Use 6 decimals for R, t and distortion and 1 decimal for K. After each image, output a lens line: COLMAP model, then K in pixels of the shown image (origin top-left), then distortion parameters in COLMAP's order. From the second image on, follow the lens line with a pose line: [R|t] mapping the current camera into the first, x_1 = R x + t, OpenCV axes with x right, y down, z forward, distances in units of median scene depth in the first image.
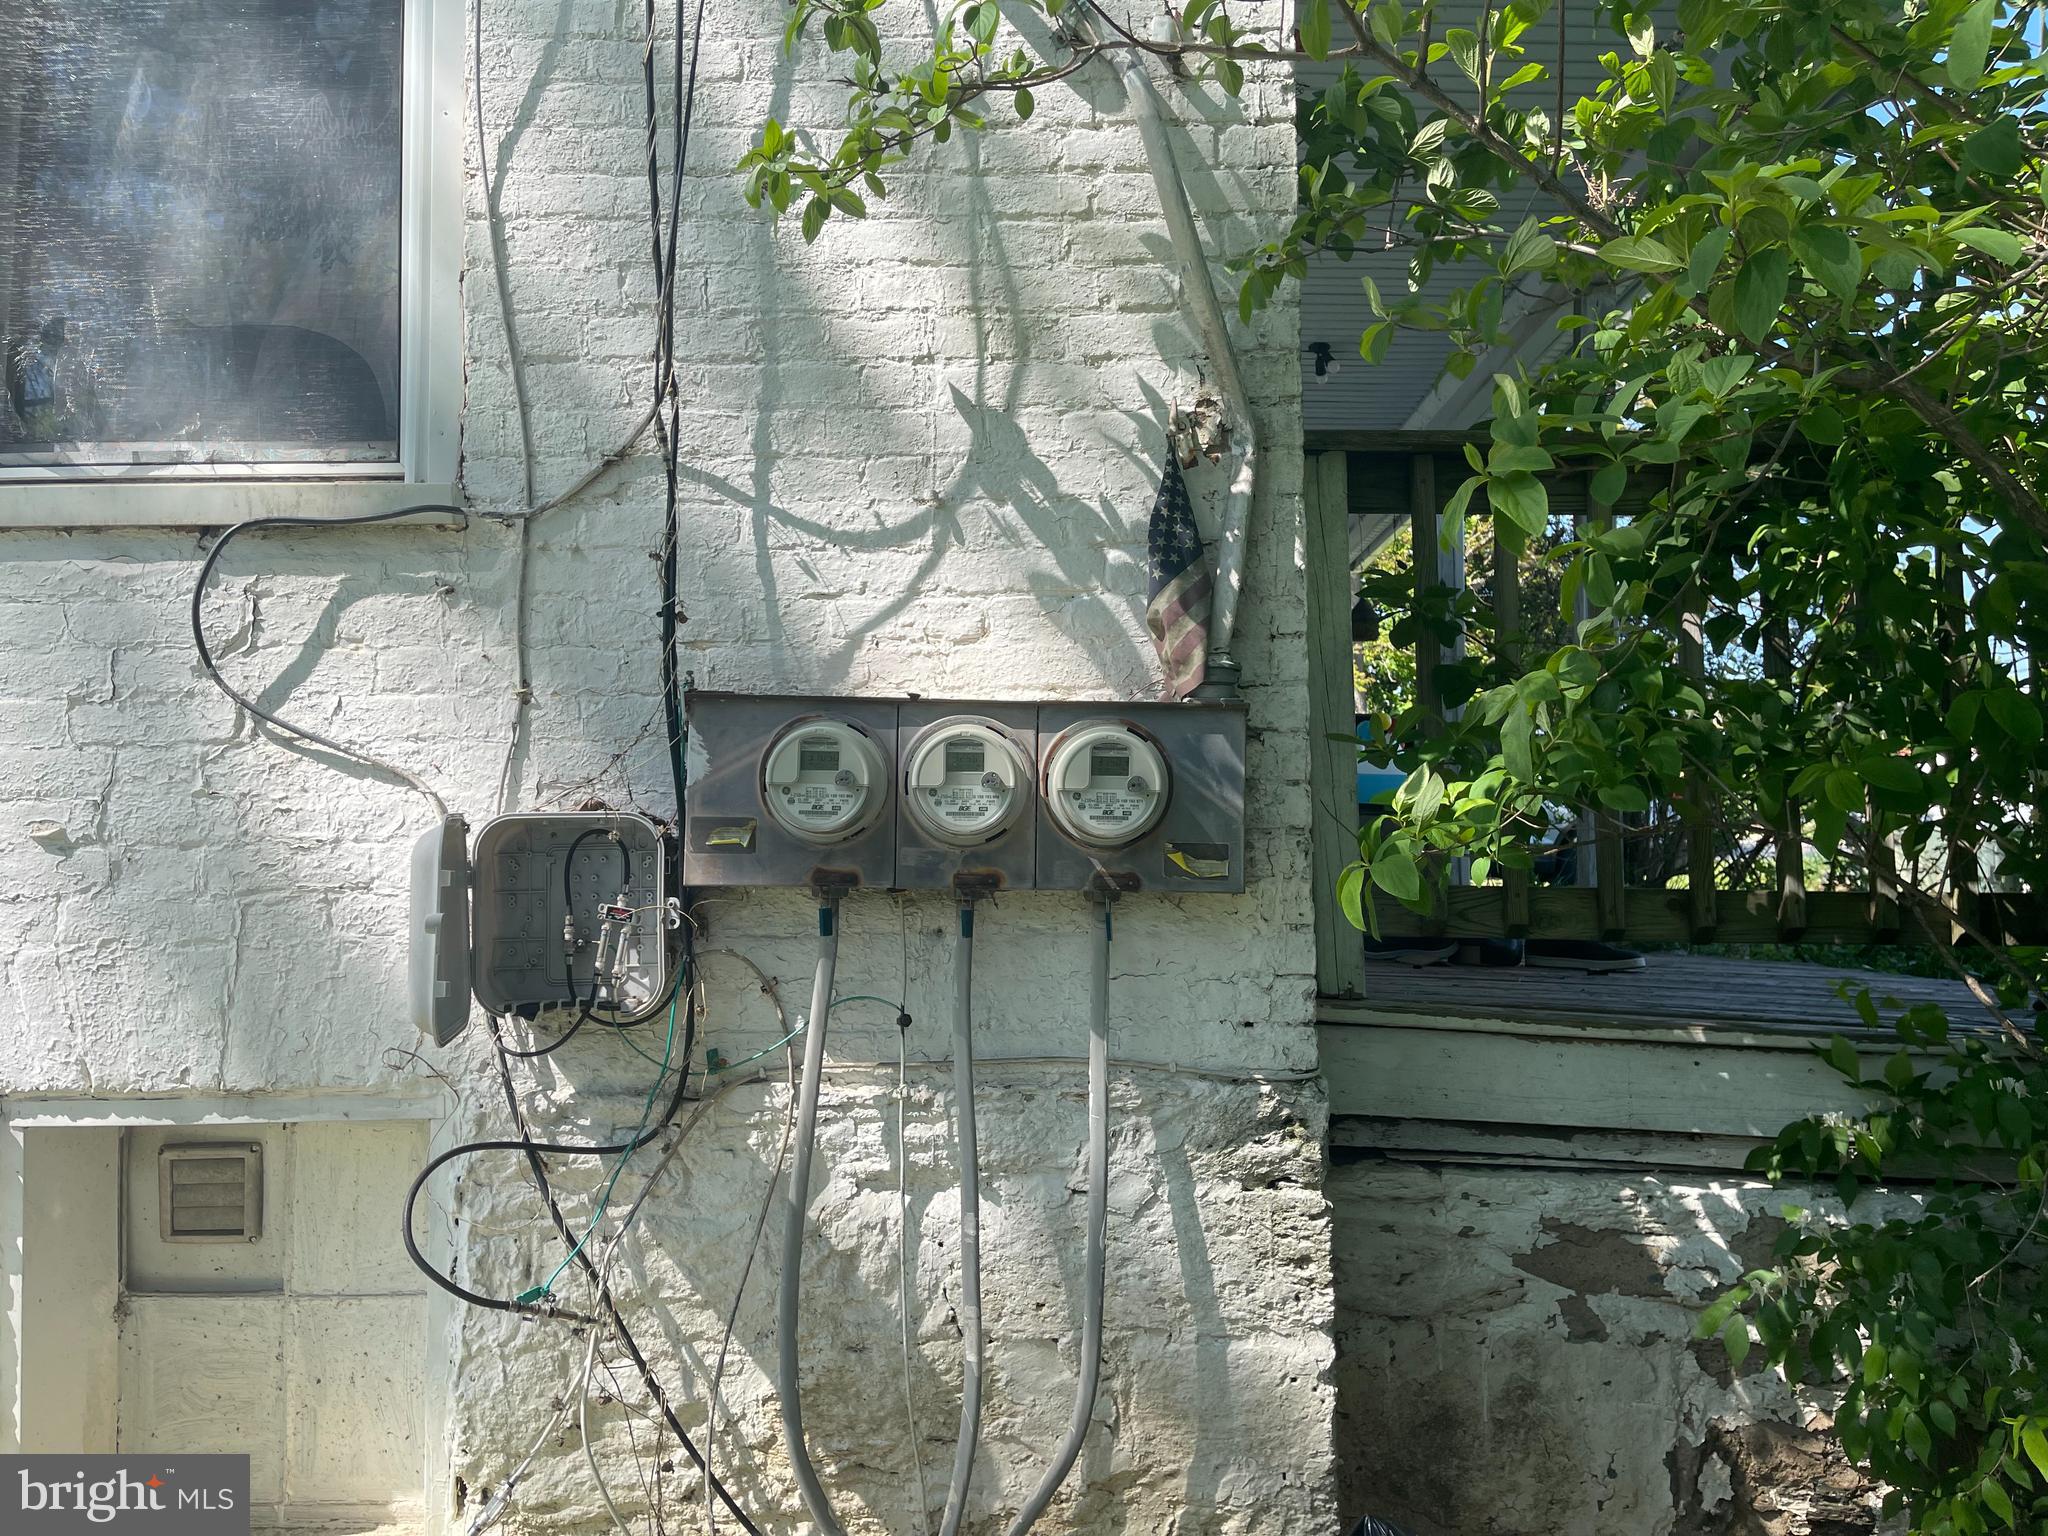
lens RADIAL K [[1519.7, 0, 1024.0], [0, 1519.7, 768.0], [0, 0, 1]] dist [0.092324, -0.130122]
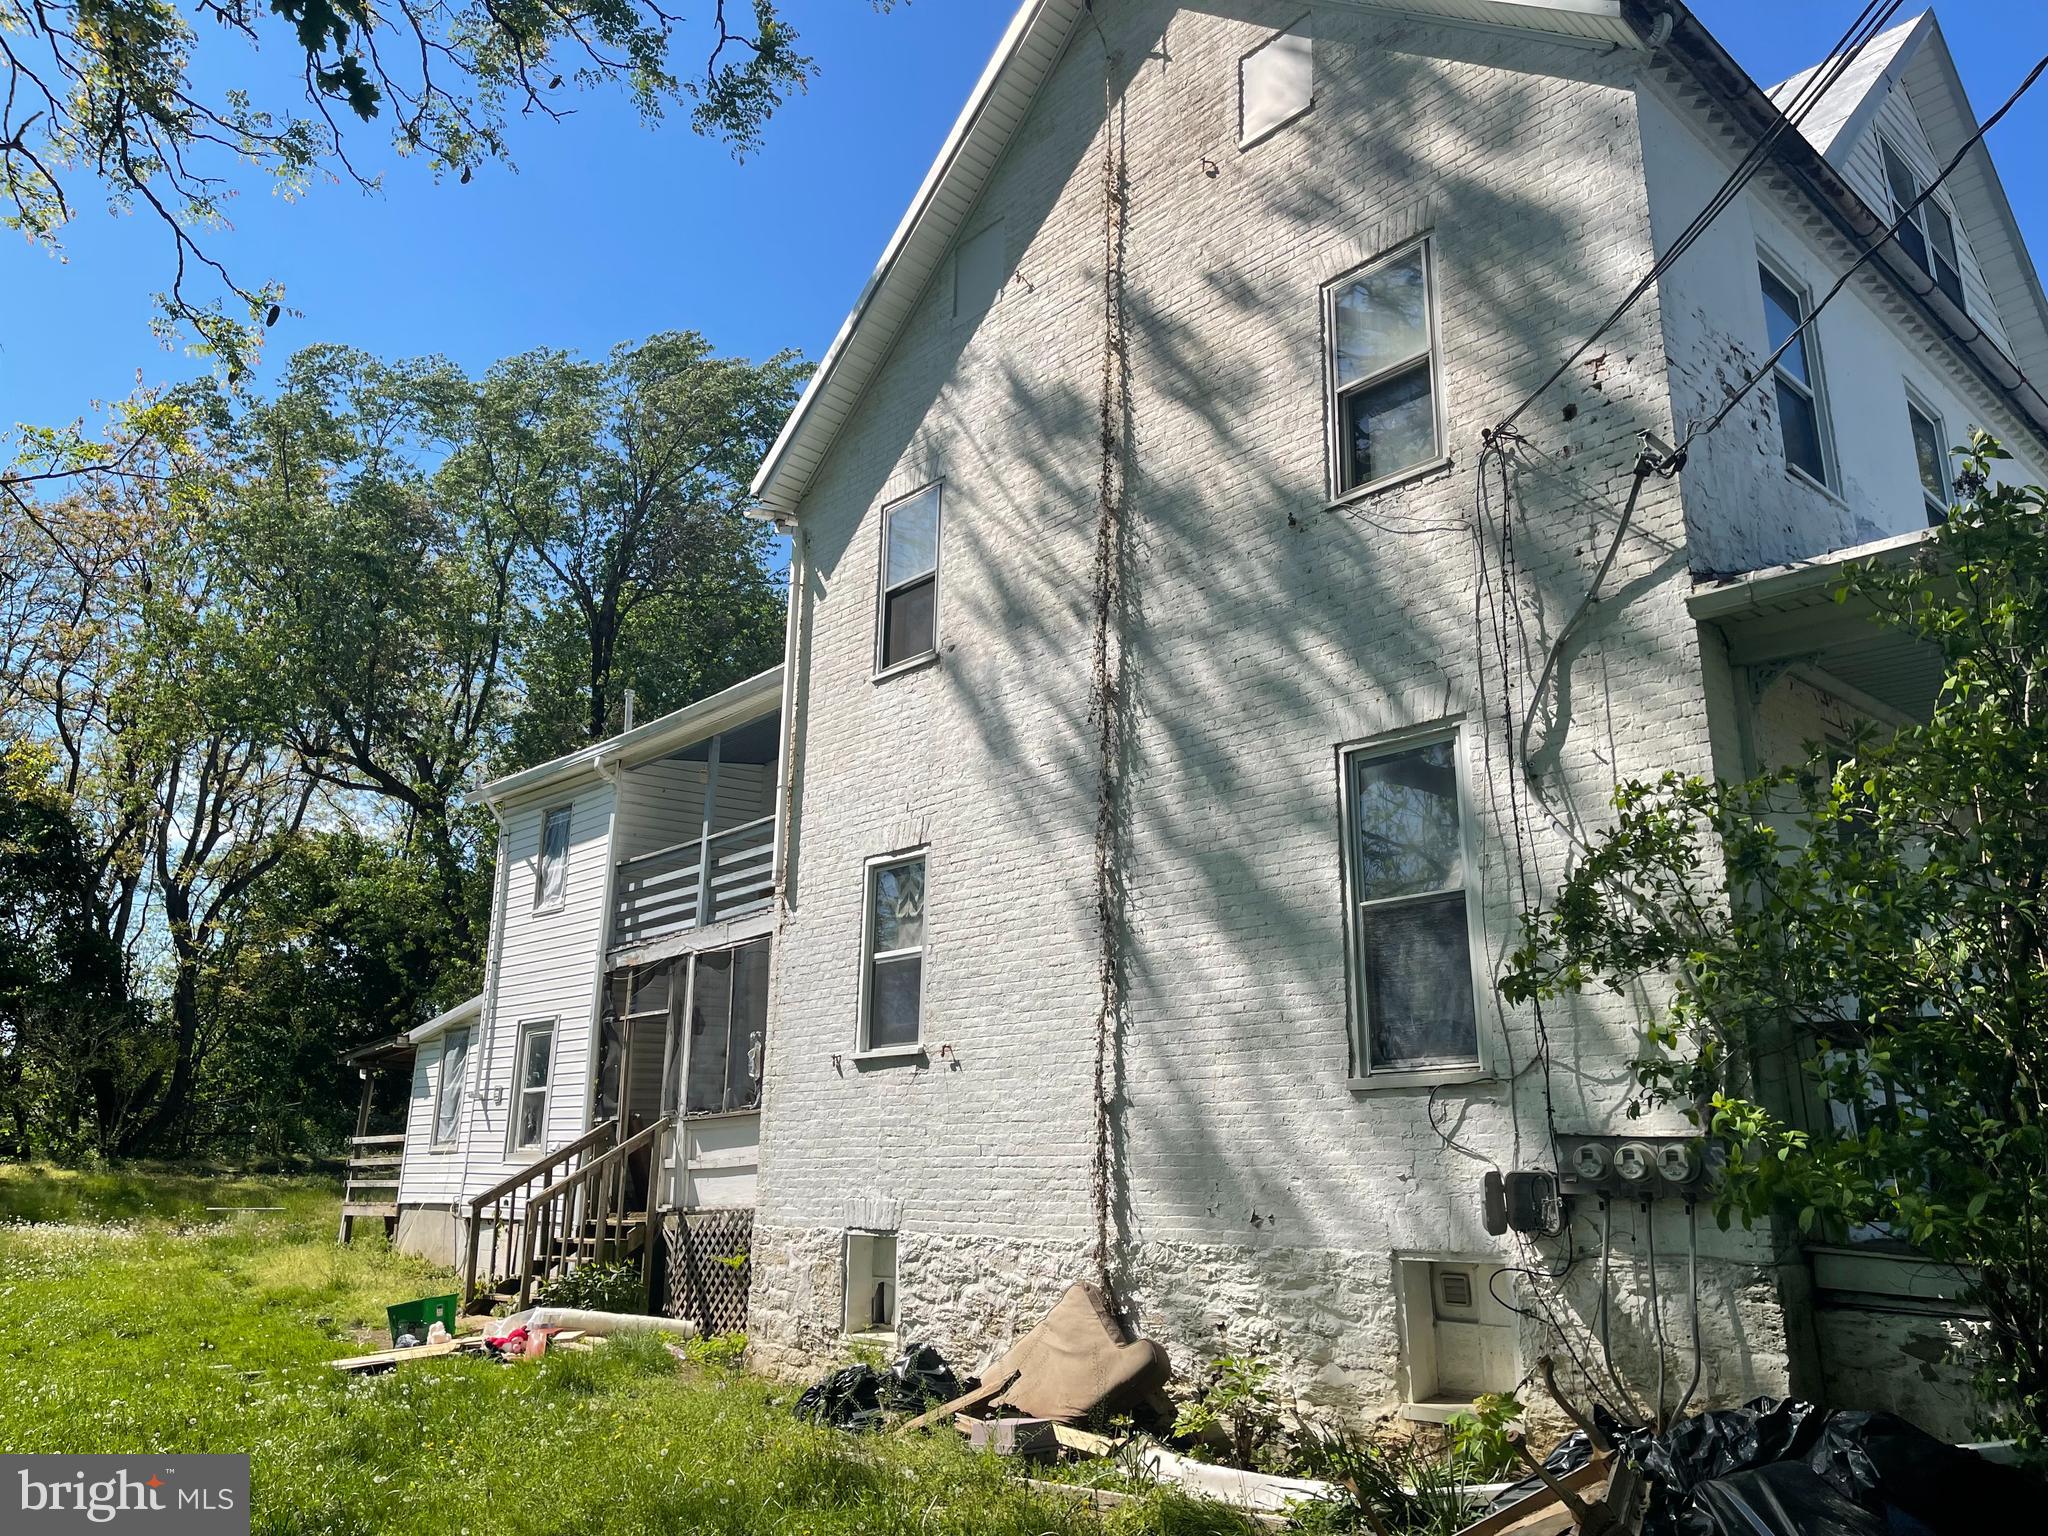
lens RADIAL K [[1519.7, 0, 1024.0], [0, 1519.7, 768.0], [0, 0, 1]] dist [0.092324, -0.130122]
pose [[0.679888, -0.183076, -0.710095, 1.508213], [0.036401, 0.975567, -0.216667, -0.141563], [0.732412, 0.121461, 0.669941, -2.189601]]
